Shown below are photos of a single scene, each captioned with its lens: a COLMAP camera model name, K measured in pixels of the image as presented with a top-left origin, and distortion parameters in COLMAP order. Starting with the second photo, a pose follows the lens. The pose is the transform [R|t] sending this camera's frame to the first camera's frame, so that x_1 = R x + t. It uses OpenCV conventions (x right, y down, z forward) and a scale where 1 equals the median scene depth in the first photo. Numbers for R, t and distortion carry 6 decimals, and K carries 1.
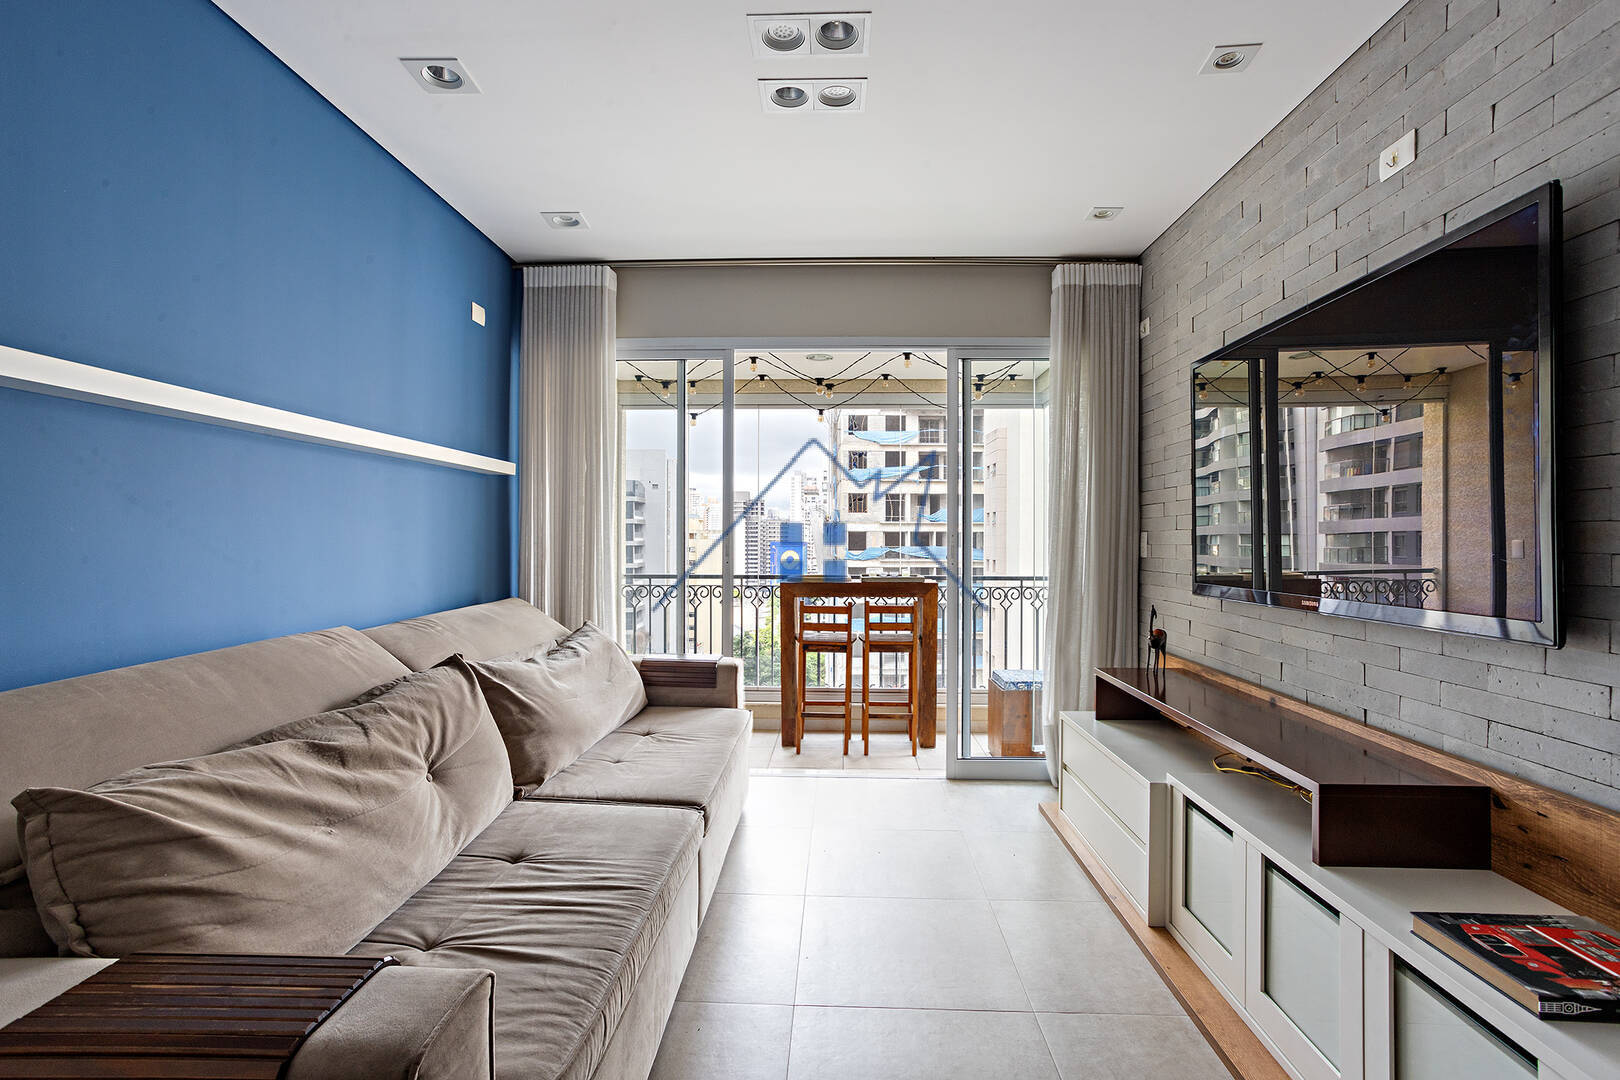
lens RADIAL K [[779.5, 0, 810.4], [0, 779.5, 538.4], [0, 0, 1]] dist [-0.042944, 0.019043]
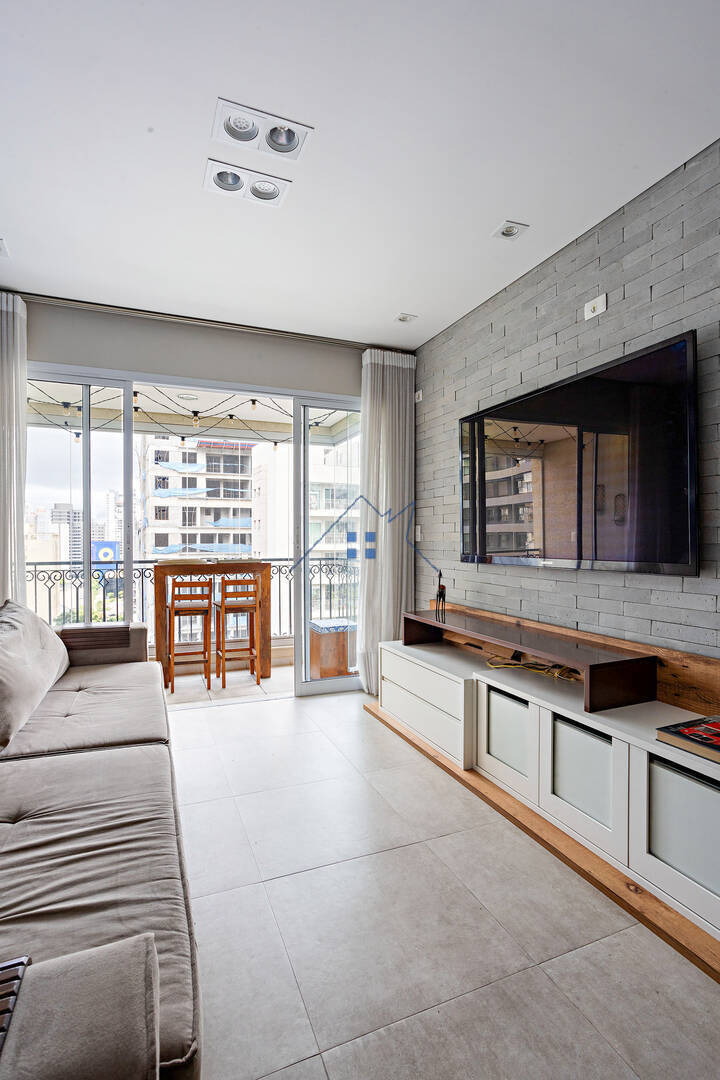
lens RADIAL K [[519.7, 0, 365.2], [0, 519.7, 541.4], [0, 0, 1]] dist [-0.042944, 0.019043]
pose [[0.903874, -0.007922, 0.427726, -0.132638], [0.005503, 0.999961, 0.006892, 0.018265], [-0.427764, -0.003876, 0.903882, 0.089447]]
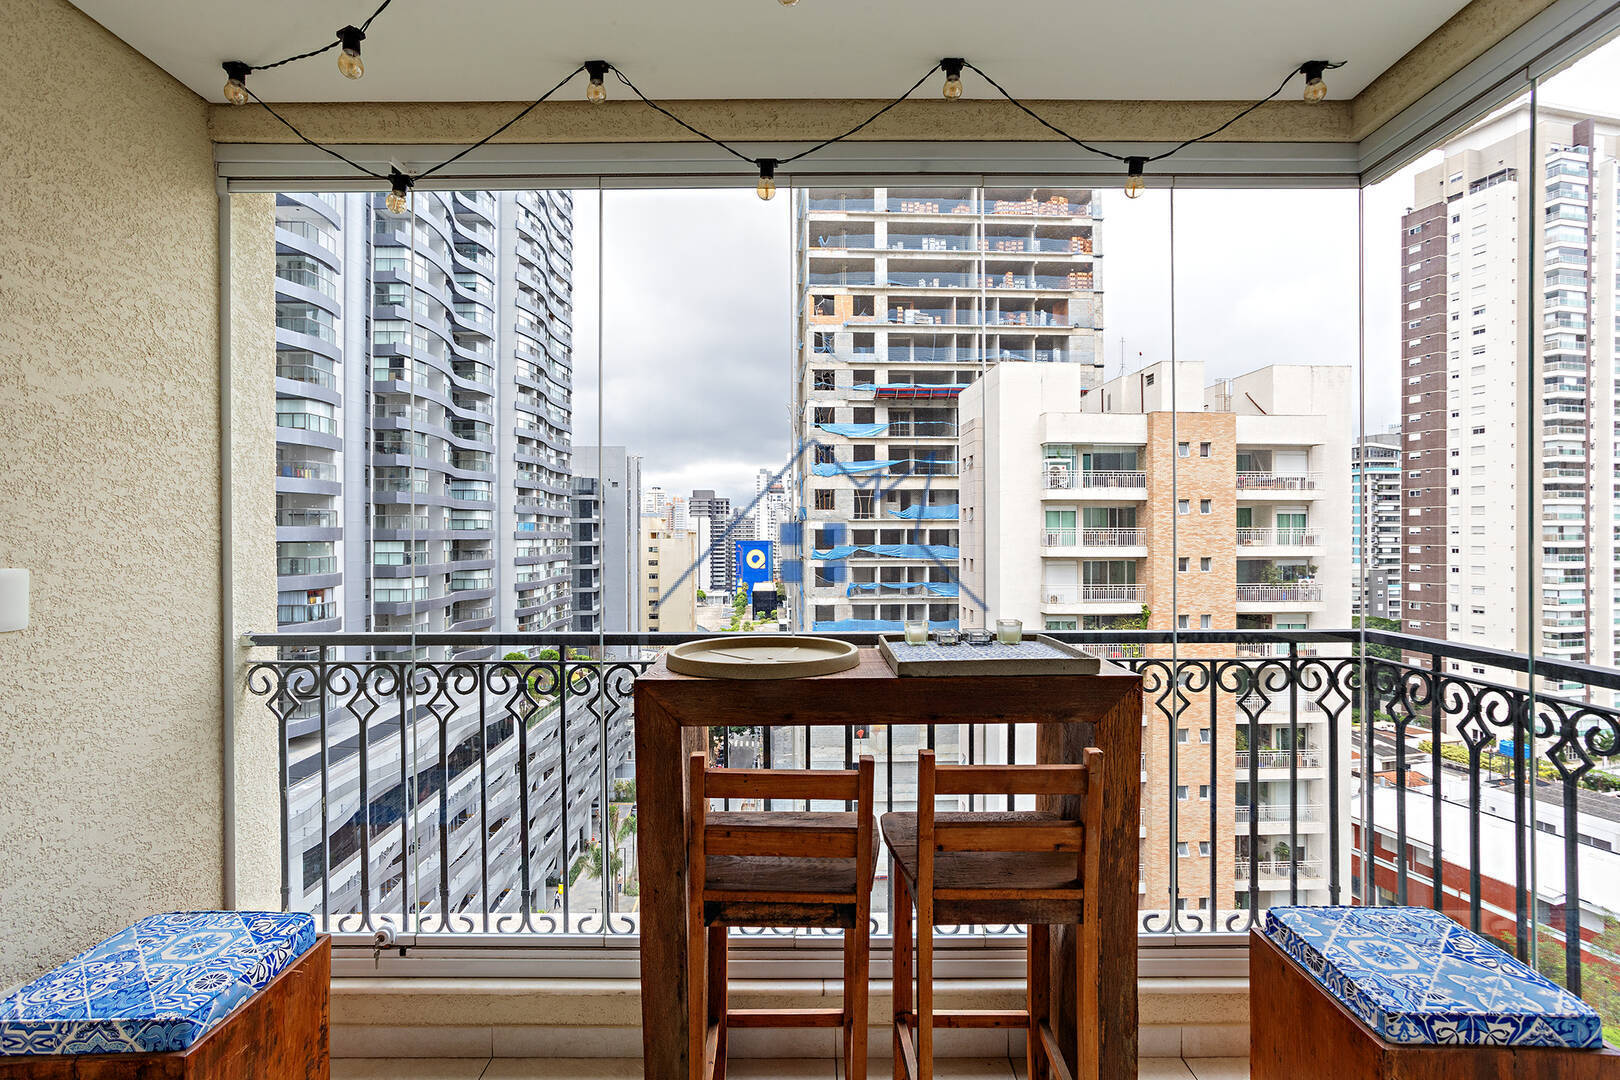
lens RADIAL K [[779.5, 0, 777.6], [0, 779.5, 548.7], [0, 0, 1]] dist [-0.042944, 0.019043]
pose [[0.999976, -0.006760, 0.001156, 0.027059], [0.006742, 0.999870, 0.014615, 0.001465], [-0.001255, -0.014607, 0.999893, 1.038369]]
